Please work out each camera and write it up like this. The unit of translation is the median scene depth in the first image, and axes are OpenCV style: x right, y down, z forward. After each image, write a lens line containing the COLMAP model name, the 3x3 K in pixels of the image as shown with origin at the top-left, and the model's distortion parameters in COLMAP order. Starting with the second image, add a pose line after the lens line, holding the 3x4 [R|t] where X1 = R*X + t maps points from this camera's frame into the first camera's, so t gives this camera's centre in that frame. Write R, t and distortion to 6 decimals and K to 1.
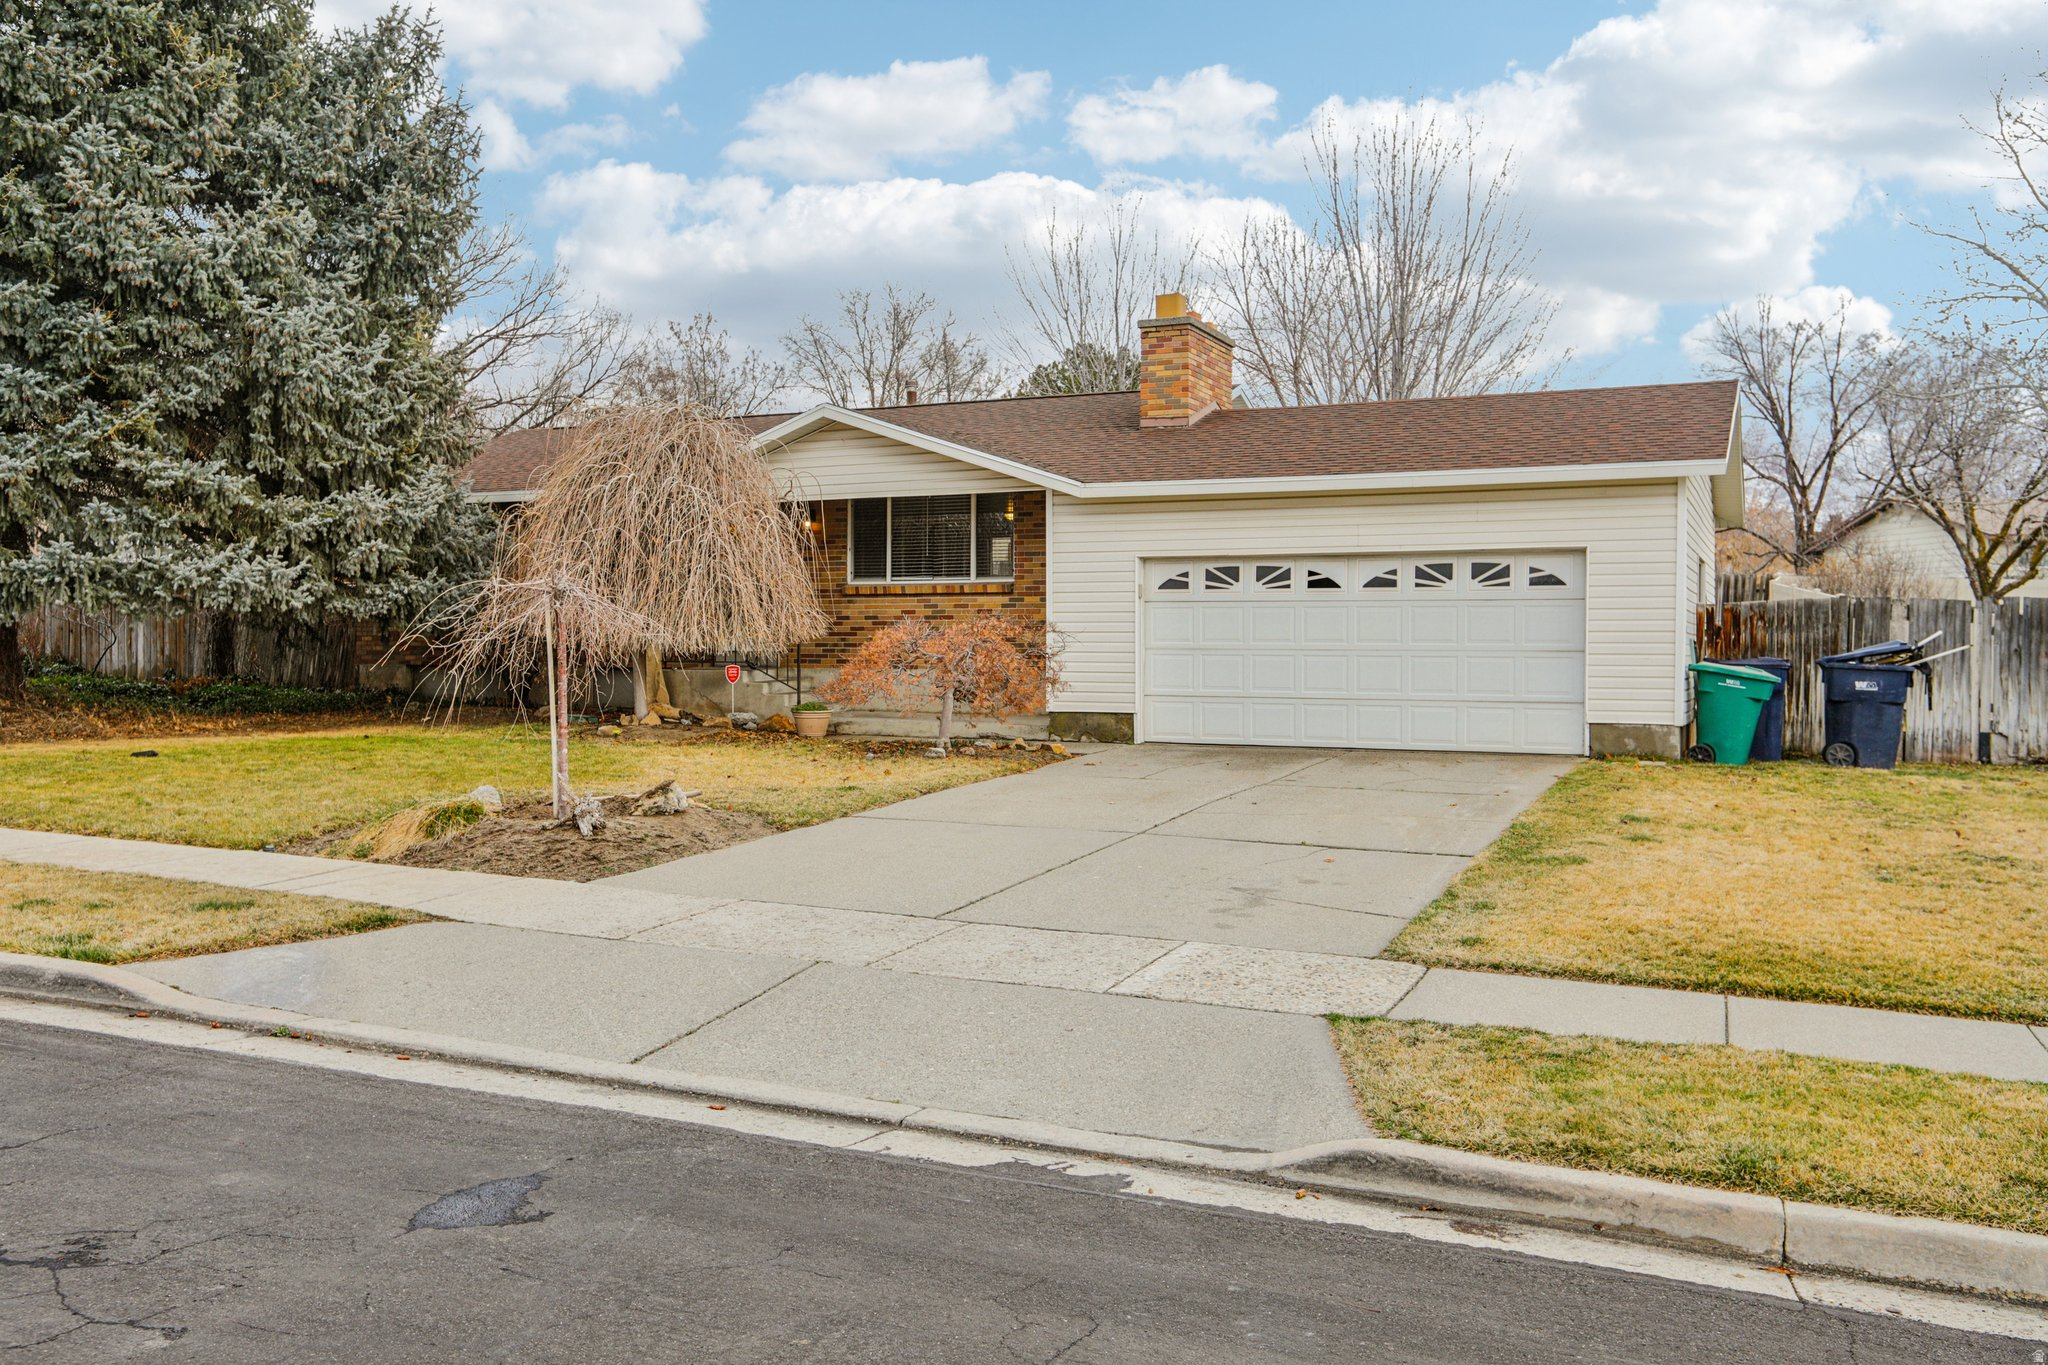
lens RADIAL K [[1703.9, 0, 1024.0], [0, 1703.9, 682.5], [0, 0, 1]] dist [-0.053911, 0.138808]
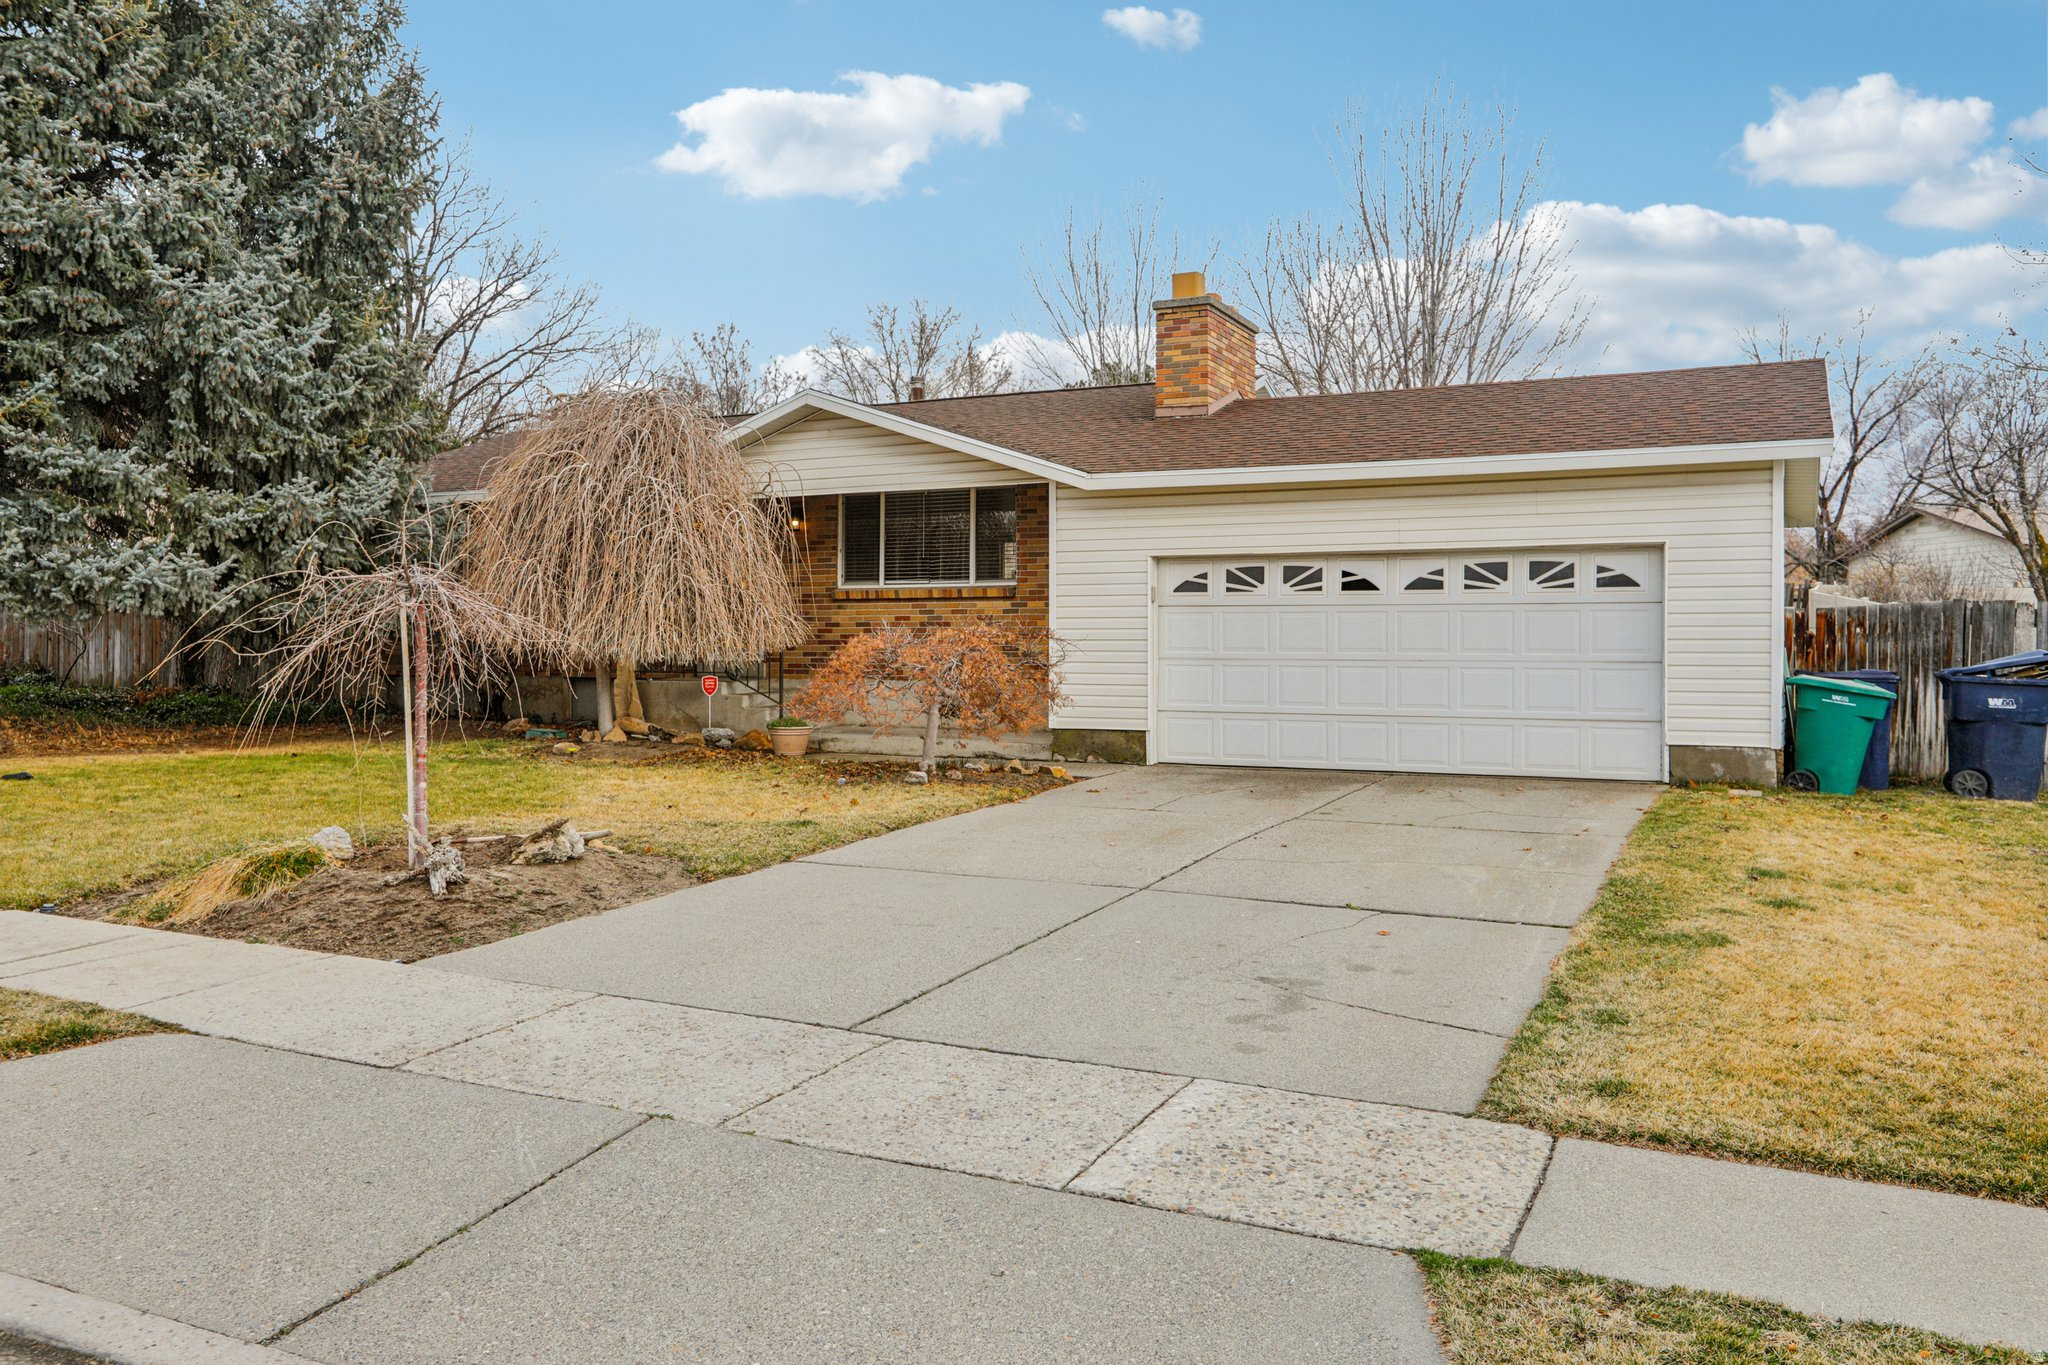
lens RADIAL K [[1591.2, 0, 1024.4], [0, 1591.2, 653.5], [0, 0, 1]] dist [-0.052897, 0.120057]
pose [[0.999756, 0.001432, -0.022063, 0.020055], [-0.001935, 0.999738, -0.022817, -0.003532], [0.022024, 0.022854, 0.999496, 0.172314]]
